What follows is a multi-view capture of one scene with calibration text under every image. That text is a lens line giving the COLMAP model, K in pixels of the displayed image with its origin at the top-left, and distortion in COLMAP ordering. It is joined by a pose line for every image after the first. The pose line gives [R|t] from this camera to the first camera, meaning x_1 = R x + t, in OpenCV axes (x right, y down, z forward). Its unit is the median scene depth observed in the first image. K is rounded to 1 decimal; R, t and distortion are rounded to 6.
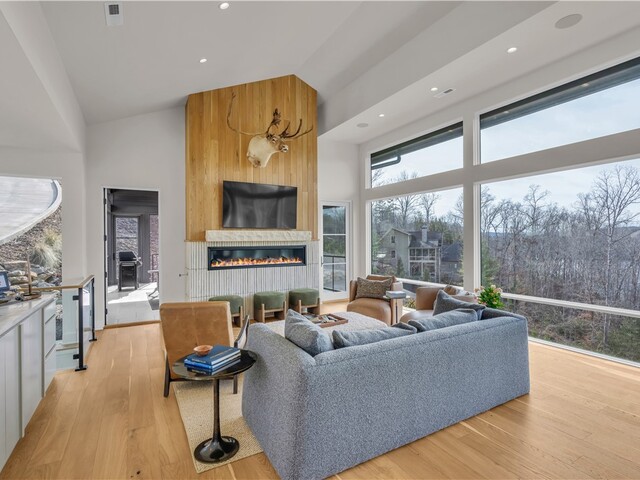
lens RADIAL K [[326.5, 0, 319.0], [0, 326.5, 245.2], [0, 0, 1]] dist [-0.018985, 0.004558]
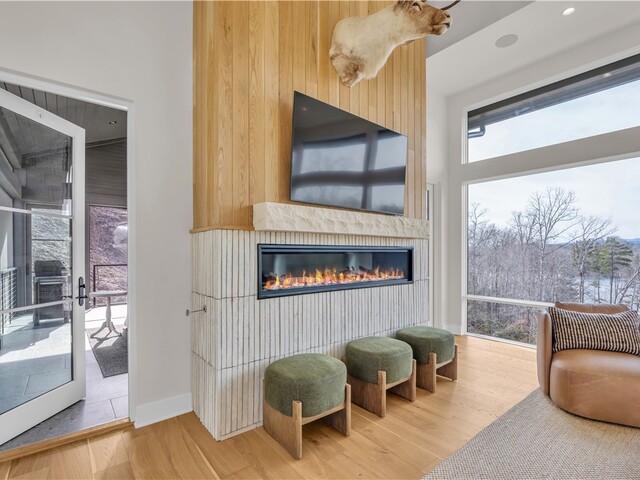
lens RADIAL K [[326.5, 0, 309.5], [0, 326.5, 252.9], [0, 0, 1]] dist [-0.018985, 0.004558]
pose [[0.981875, 0.006606, 0.189414, -0.338356], [-0.006544, 0.999978, -0.000949, 0.016068], [-0.189417, -0.000308, 0.981897, 0.543915]]
